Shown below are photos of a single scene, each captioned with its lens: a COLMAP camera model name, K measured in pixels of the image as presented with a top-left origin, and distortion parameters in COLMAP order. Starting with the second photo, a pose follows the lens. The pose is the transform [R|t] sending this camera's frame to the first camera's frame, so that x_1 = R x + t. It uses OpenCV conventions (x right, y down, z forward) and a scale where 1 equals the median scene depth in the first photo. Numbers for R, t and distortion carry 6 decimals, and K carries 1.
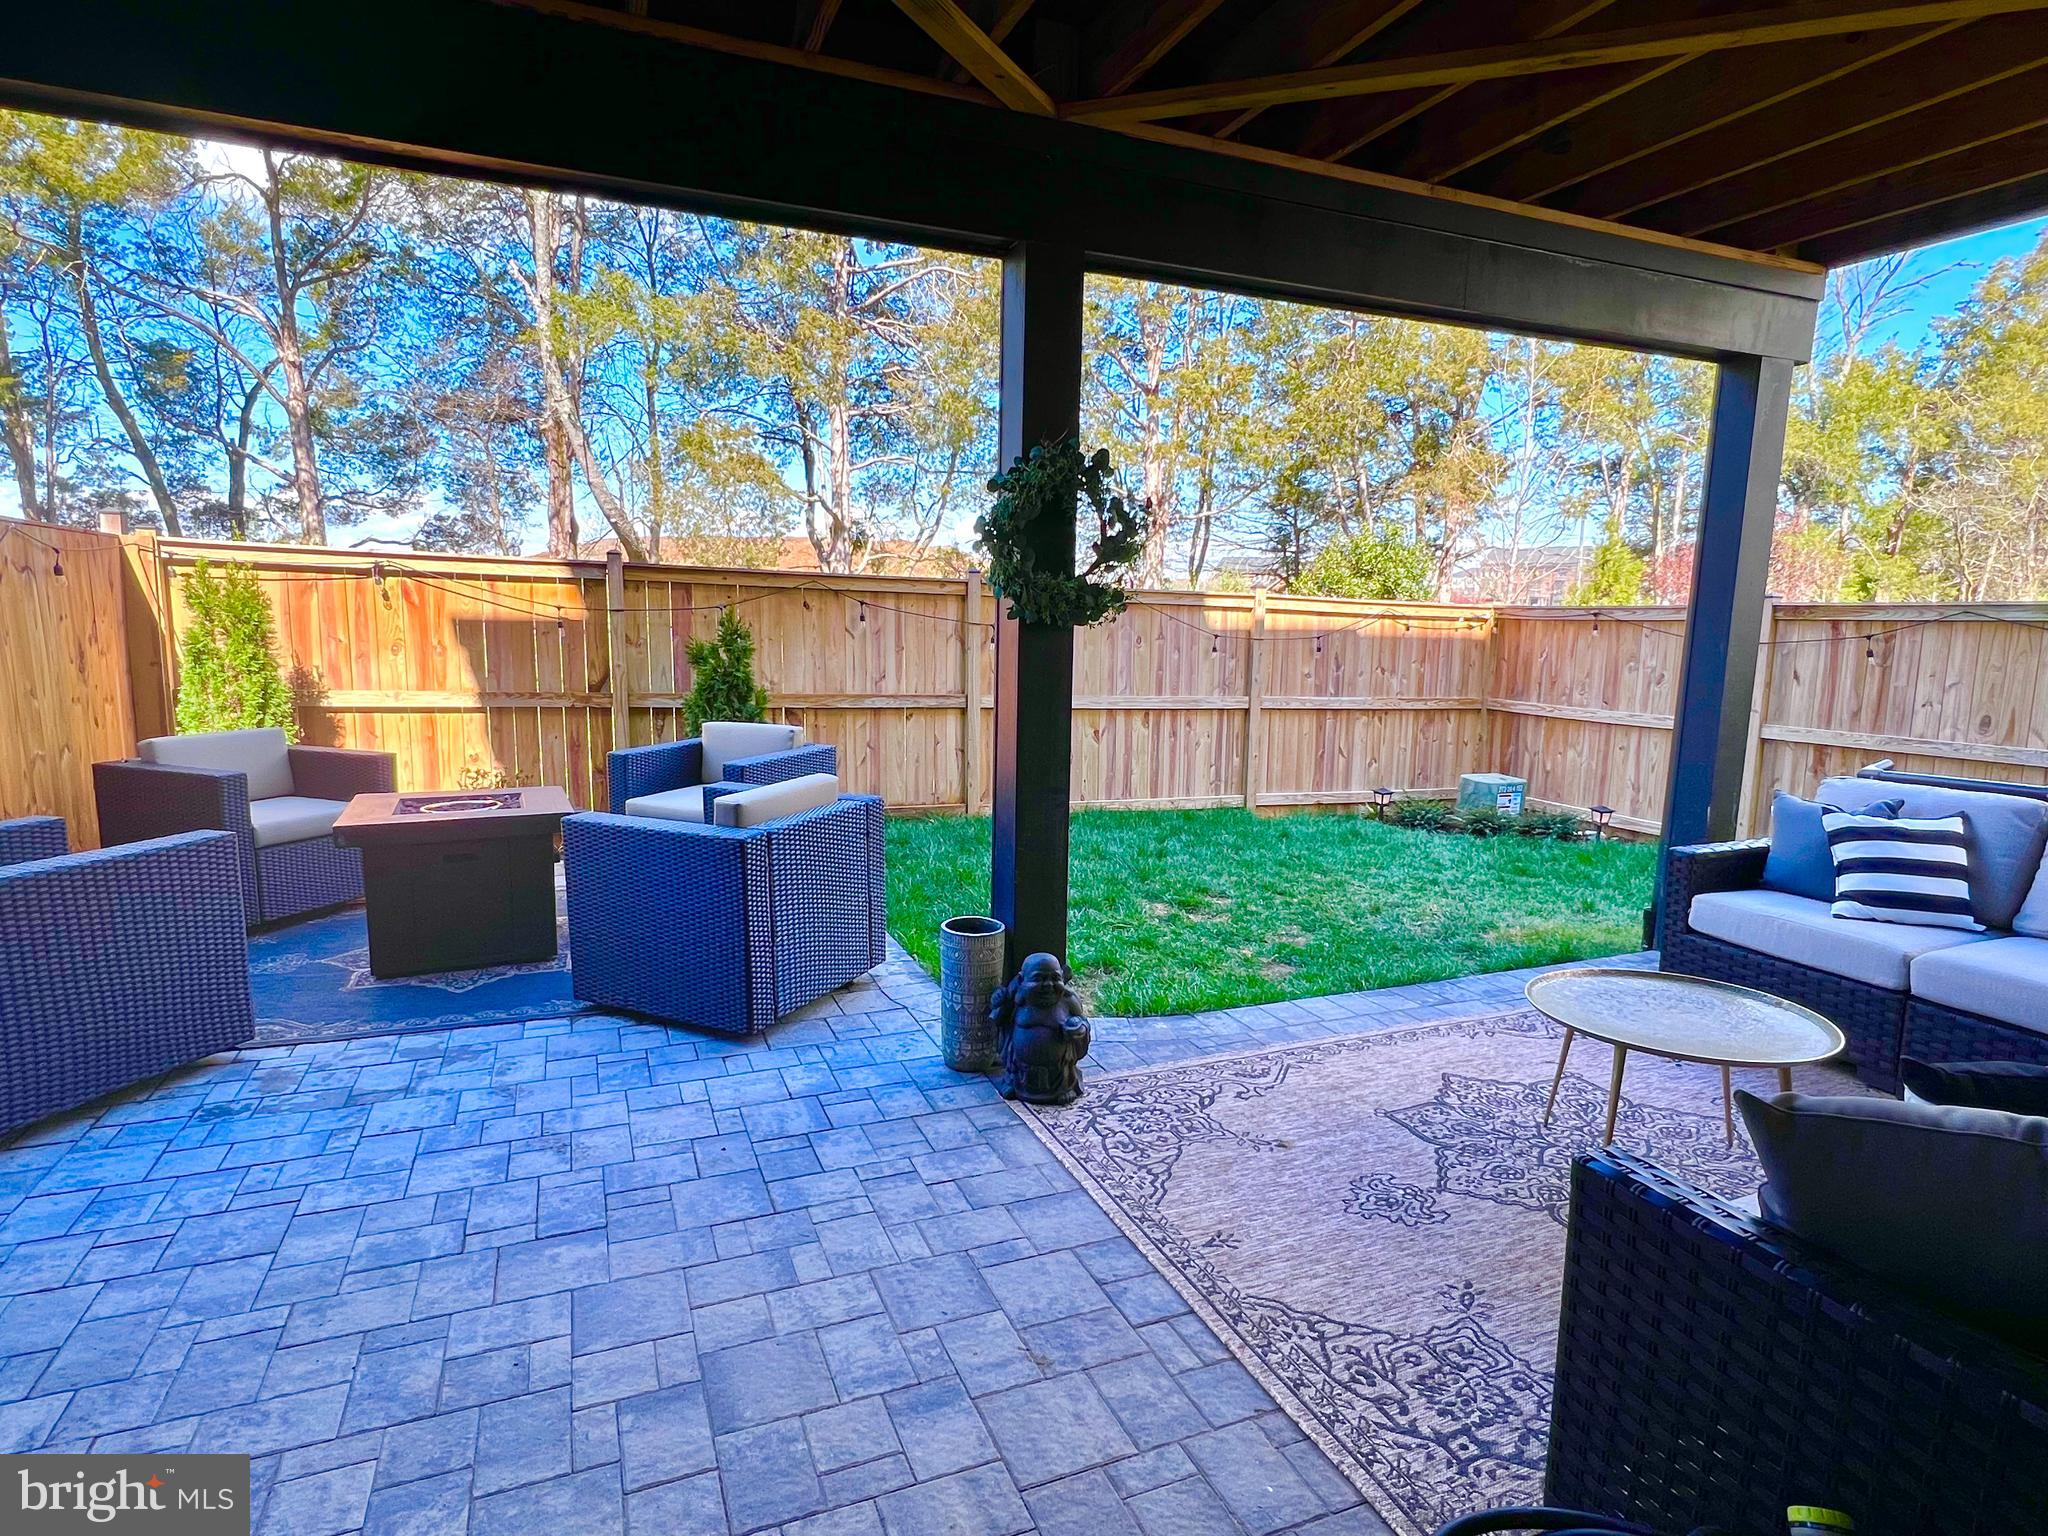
lens RADIAL K [[1074.1, 0, 1024.4], [0, 1074.1, 773.8], [0, 0, 1]] dist [-0.002451, 0.002741]
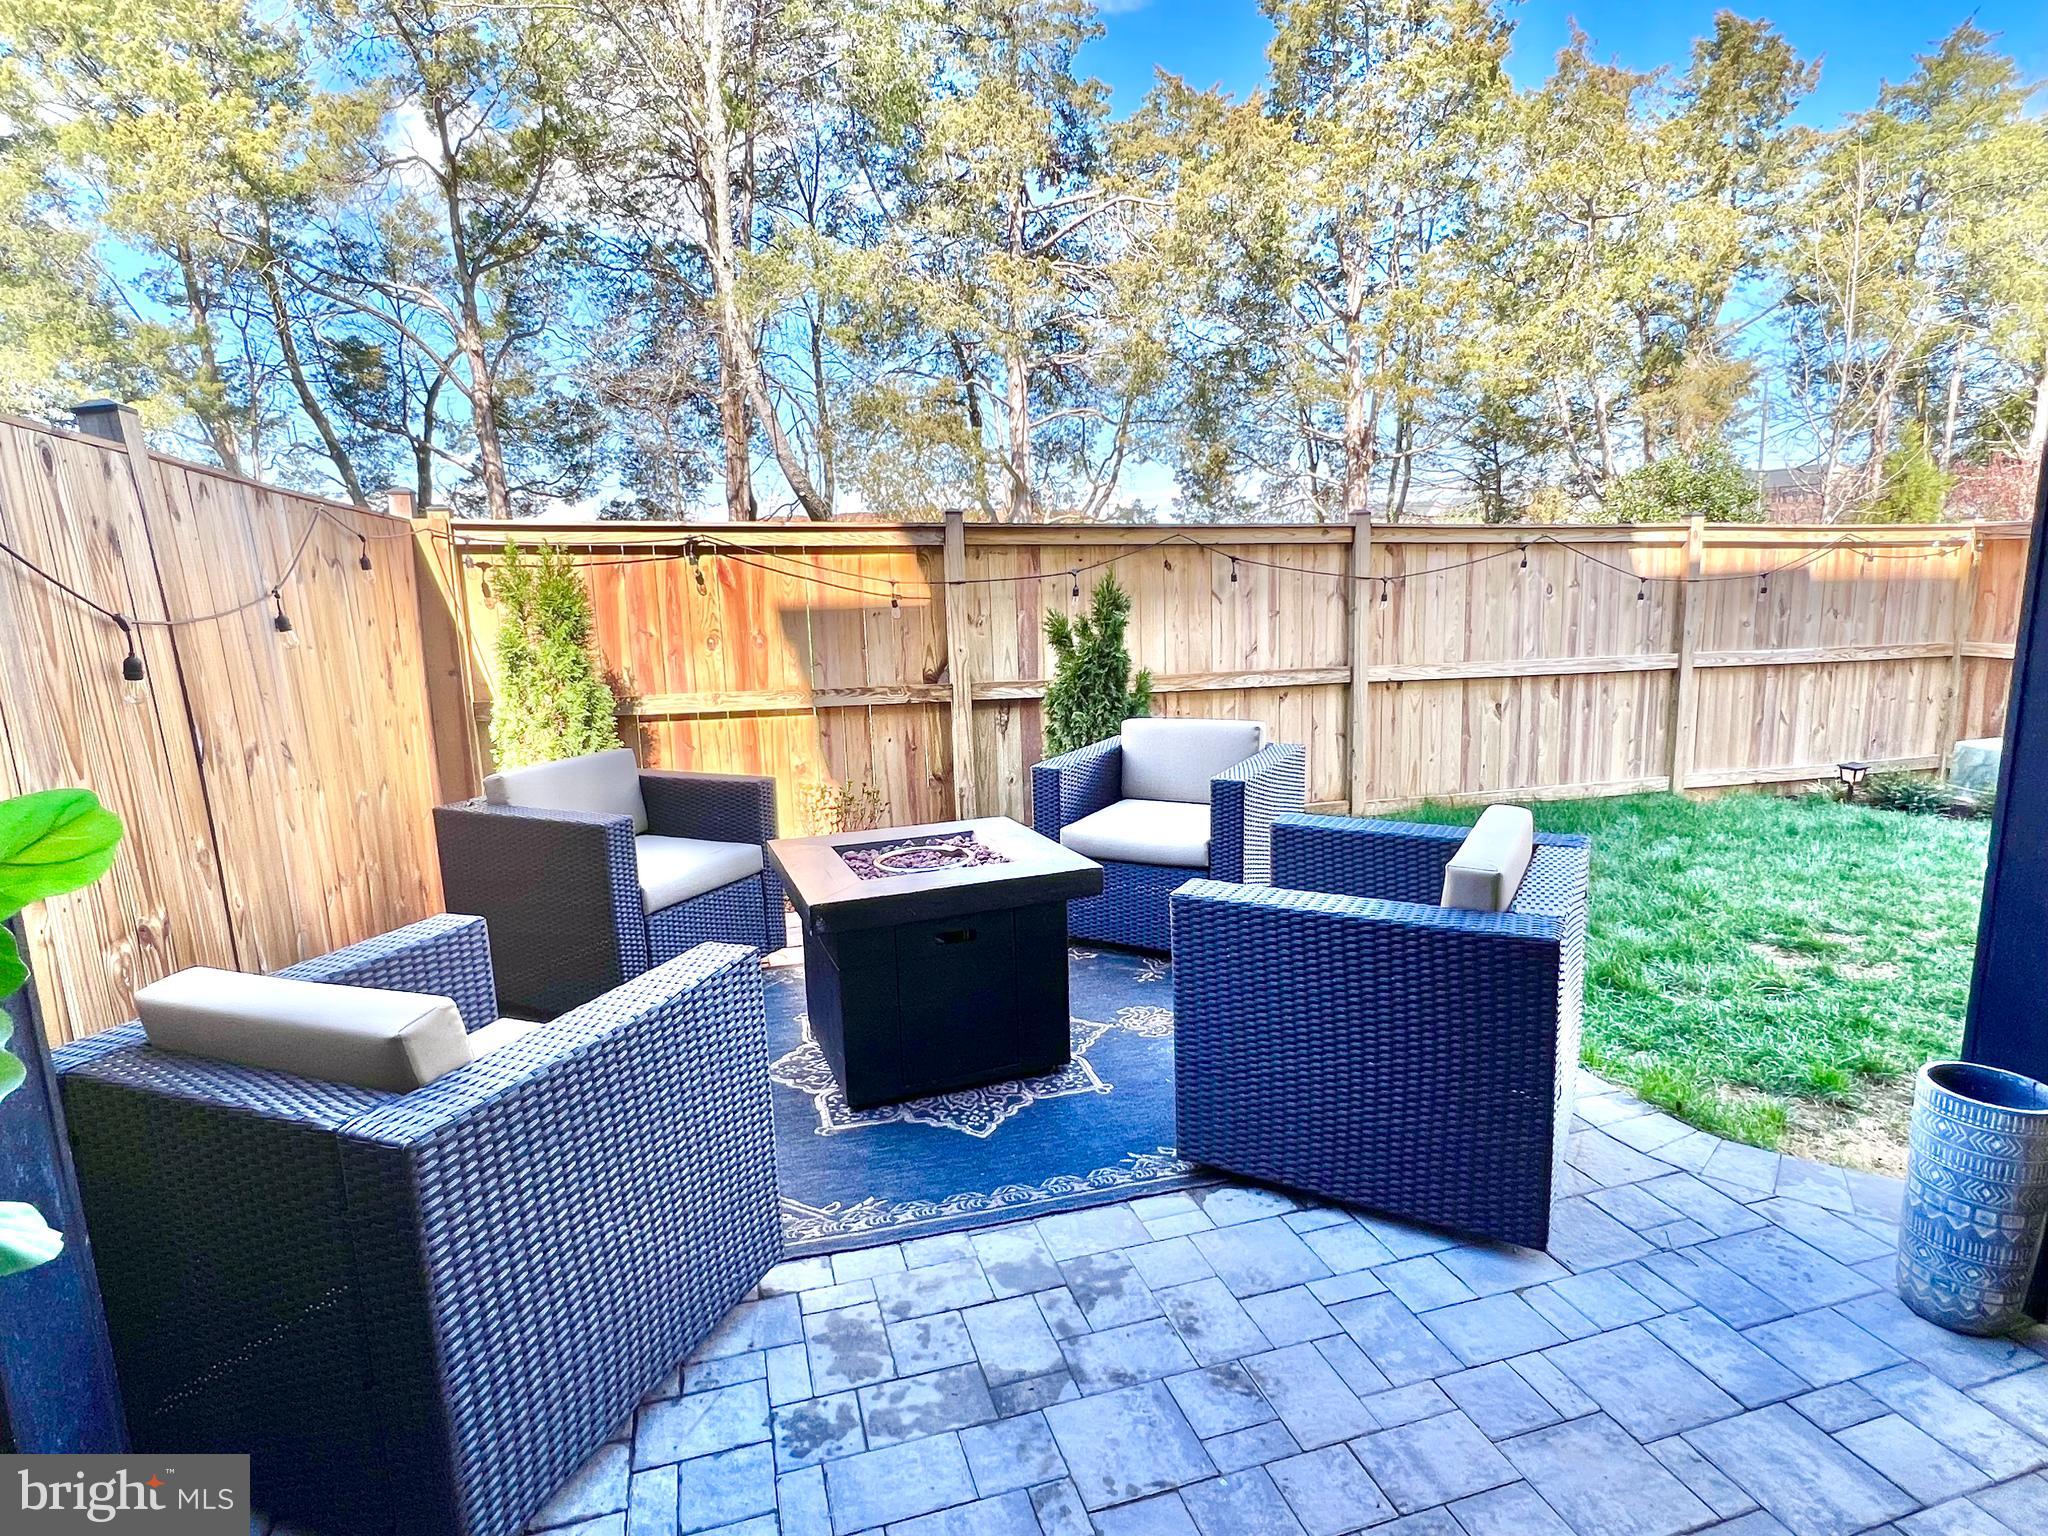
lens RADIAL K [[1074.1, 0, 1022.2], [0, 1074.1, 771.9], [0, 0, 1]] dist [-0.002451, 0.002741]
pose [[0.993383, -0.030666, -0.110682, -0.189890], [0.034052, 0.999004, 0.028833, -0.023296], [0.109687, -0.032412, 0.993438, 0.145765]]
